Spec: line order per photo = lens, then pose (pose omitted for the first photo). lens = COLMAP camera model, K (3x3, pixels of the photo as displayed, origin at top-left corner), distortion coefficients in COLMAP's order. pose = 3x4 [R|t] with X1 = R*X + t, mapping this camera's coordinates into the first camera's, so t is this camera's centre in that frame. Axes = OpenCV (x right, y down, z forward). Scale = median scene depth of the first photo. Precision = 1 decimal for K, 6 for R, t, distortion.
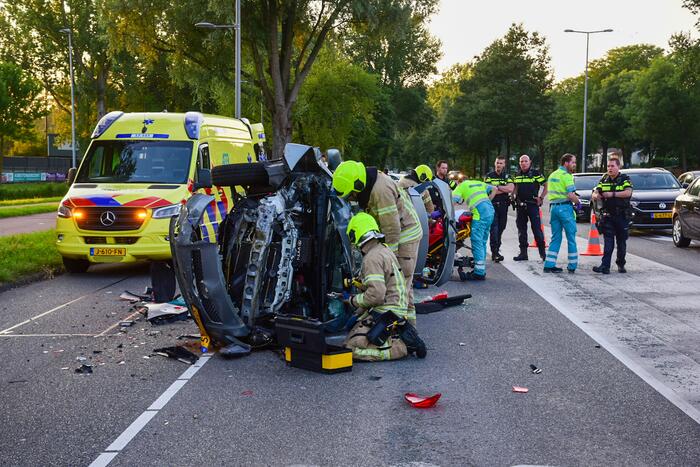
lens RADIAL K [[1074.1, 0, 349.6], [0, 1074.1, 244.4], [0, 0, 1]] dist [0.306463, 0.149919]
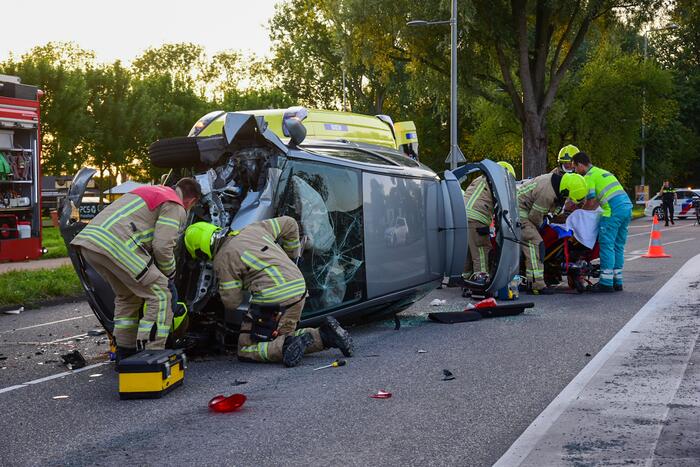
lens RADIAL K [[1218.2, 0, 348.2], [0, 1218.2, 243.5], [0, 0, 1]] dist [0.420180, 0.116018]
pose [[0.962633, -0.018054, -0.270208, 0.181898], [0.008728, 0.999325, -0.035676, 0.027106], [0.270670, 0.031984, 0.962141, 0.068149]]
